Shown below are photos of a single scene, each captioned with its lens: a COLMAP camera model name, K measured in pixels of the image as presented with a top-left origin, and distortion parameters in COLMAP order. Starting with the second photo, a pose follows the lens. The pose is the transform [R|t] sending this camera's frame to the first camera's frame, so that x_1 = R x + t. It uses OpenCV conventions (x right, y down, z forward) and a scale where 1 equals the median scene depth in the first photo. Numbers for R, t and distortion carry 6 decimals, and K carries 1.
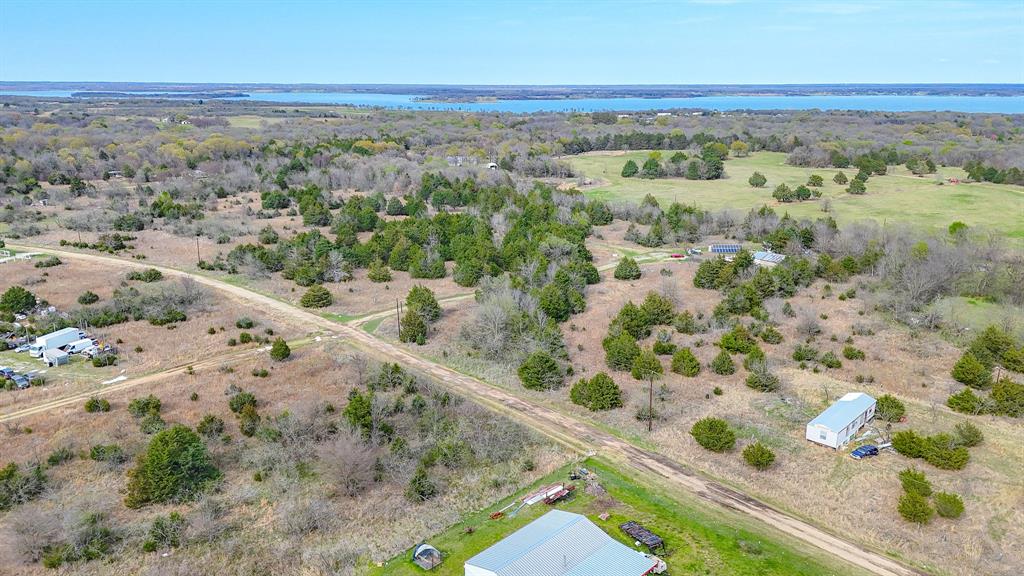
lens RADIAL K [[759.2, 0, 512.0], [0, 759.2, 288.0], [0, 0, 1]] dist [0.106905, -0.154976]
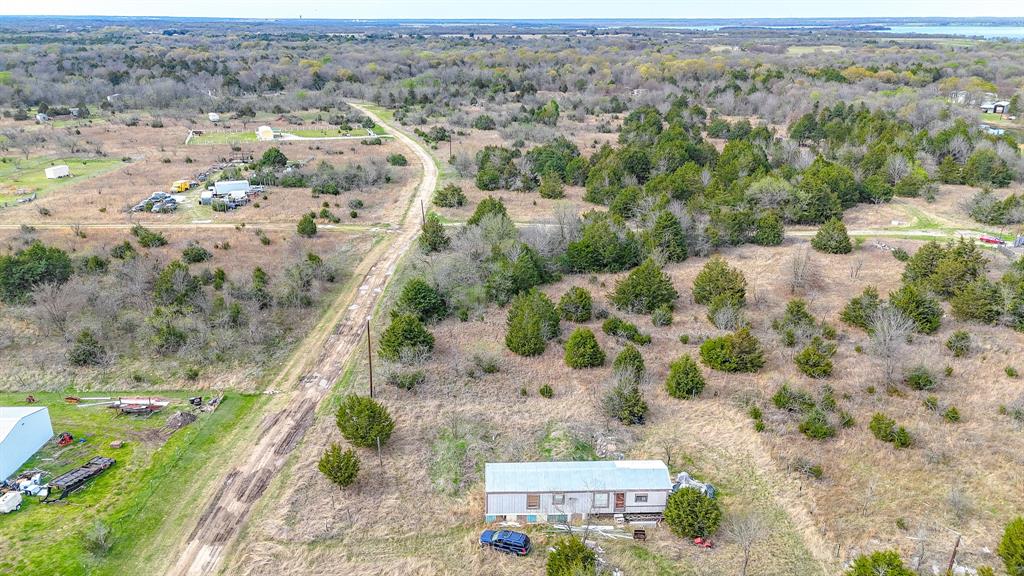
lens RADIAL K [[755.8, 0, 512.0], [0, 755.8, 288.0], [0, 0, 1]] dist [0.071036, -0.060968]
pose [[0.705166, 0.235946, -0.668634, 0.526535], [-0.183589, 0.971608, 0.149240, -0.037293], [0.684862, 0.017515, 0.728462, 0.387731]]
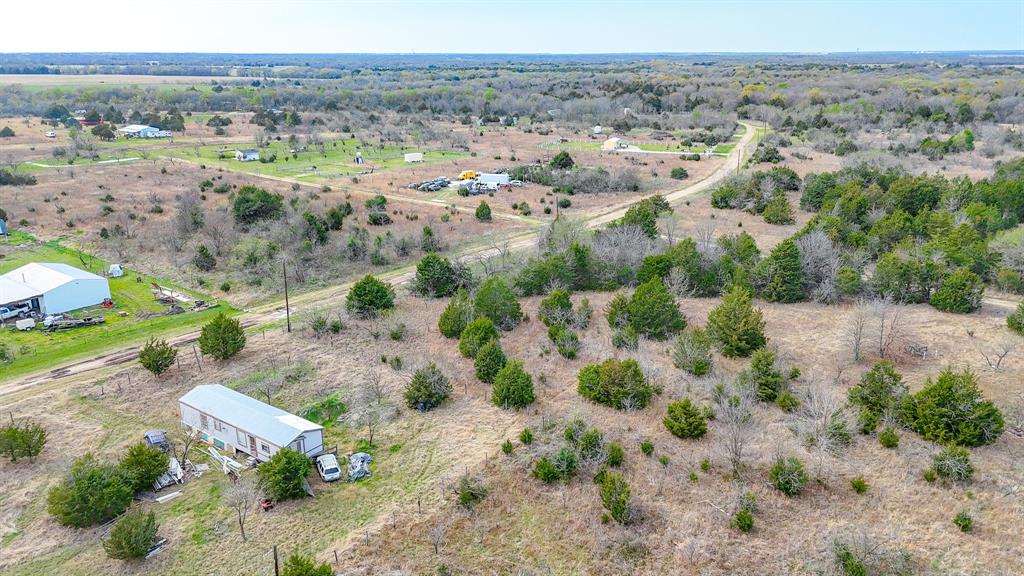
lens RADIAL K [[755.8, 0, 512.0], [0, 755.8, 288.0], [0, 0, 1]] dist [0.071036, -0.060968]
pose [[0.110389, 0.291871, -0.950066, 0.706108], [-0.255857, 0.932036, 0.256604, -0.099137], [0.960391, 0.214755, 0.177563, 0.758175]]
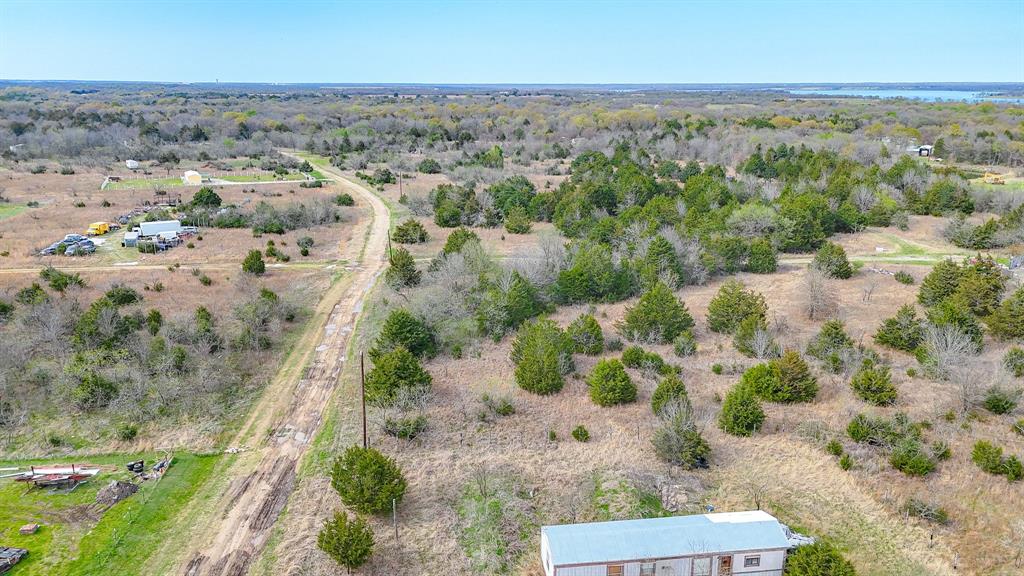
lens RADIAL K [[755.8, 0, 512.0], [0, 755.8, 288.0], [0, 0, 1]] dist [0.071036, -0.060968]
pose [[0.773963, 0.164772, -0.611417, 0.430113], [-0.165174, 0.984658, 0.056271, 0.006525], [0.611308, 0.057439, 0.789305, 0.417571]]
